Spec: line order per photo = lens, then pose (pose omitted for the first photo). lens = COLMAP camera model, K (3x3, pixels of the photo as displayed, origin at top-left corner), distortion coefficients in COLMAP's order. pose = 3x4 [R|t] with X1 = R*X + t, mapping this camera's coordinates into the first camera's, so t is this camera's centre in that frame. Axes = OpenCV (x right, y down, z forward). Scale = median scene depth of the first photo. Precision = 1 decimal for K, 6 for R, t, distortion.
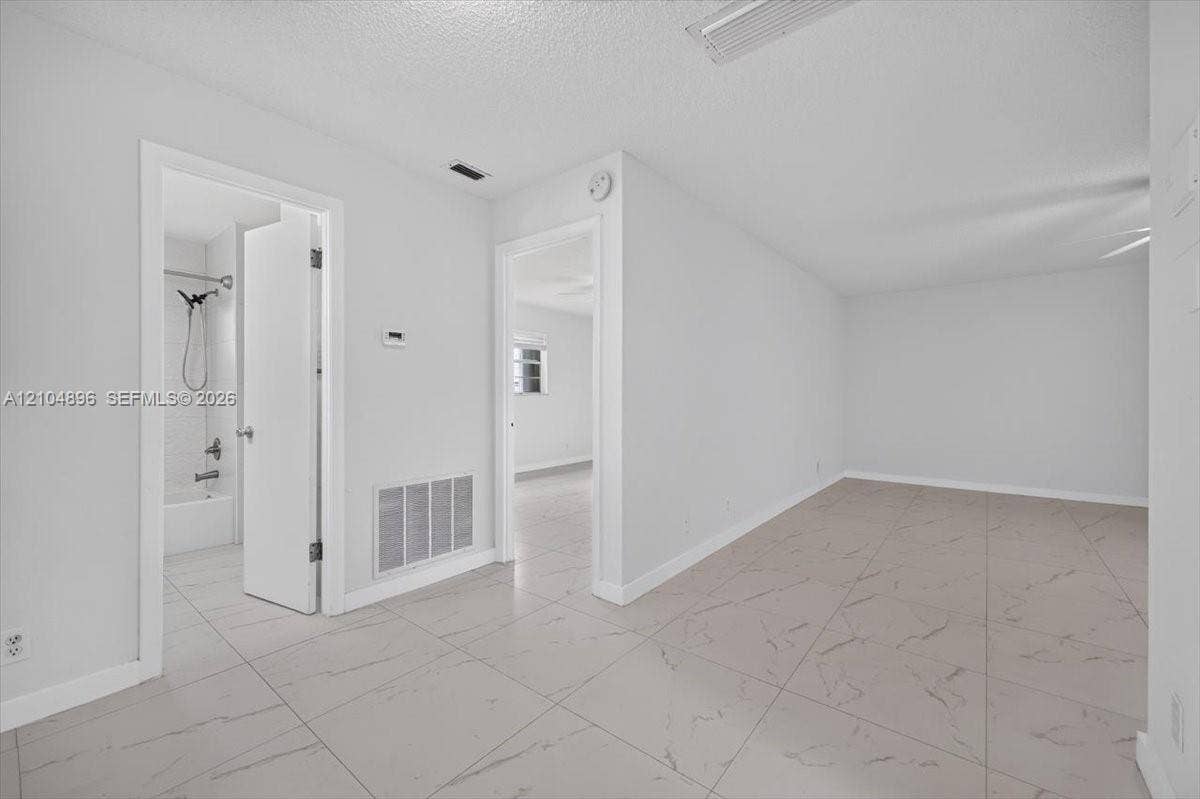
lens RADIAL K [[486.1, 0, 600.4], [0, 486.1, 395.9], [0, 0, 1]] dist [0.028981, 0.000089]
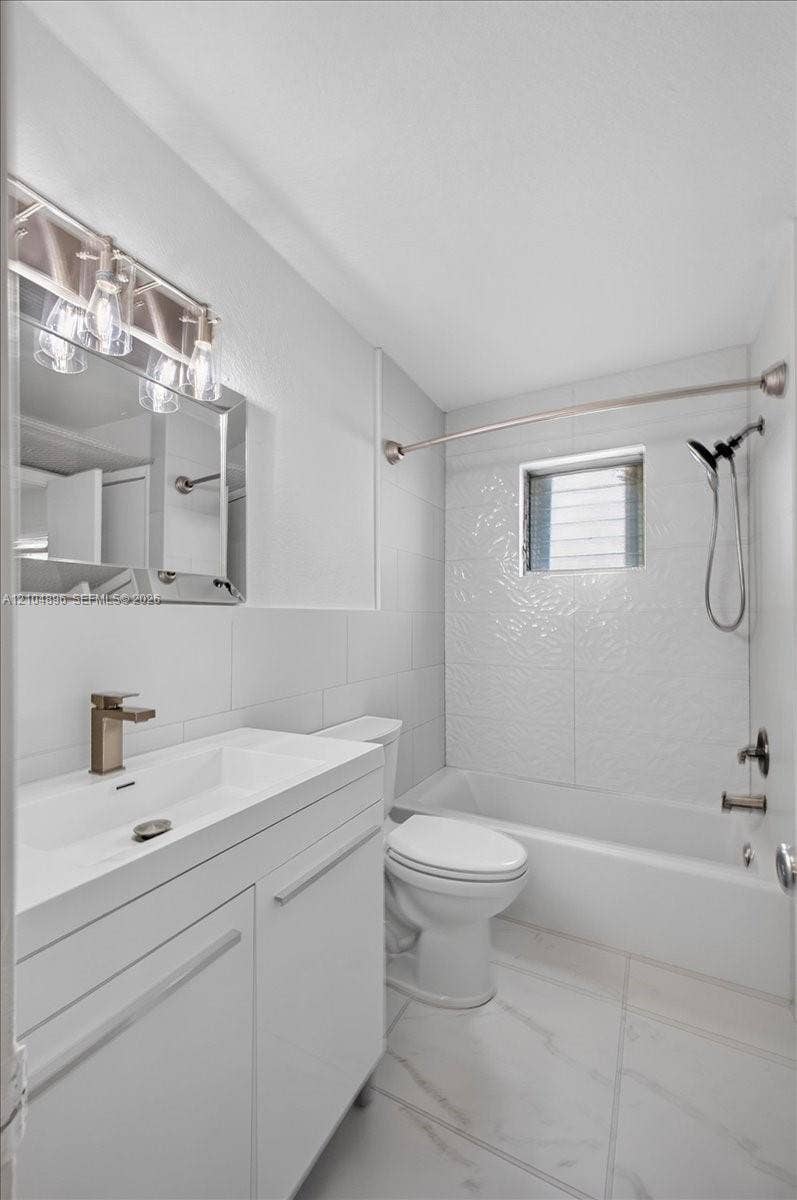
lens RADIAL K [[486.1, 0, 399.6], [0, 486.1, 608.4], [0, 0, 1]] dist [0.028981, 0.000089]
pose [[0.190896, -0.012738, -0.981528, -0.380681], [-0.005953, 0.999882, -0.014134, -0.023591], [0.981592, 0.008541, 0.190797, 0.576665]]
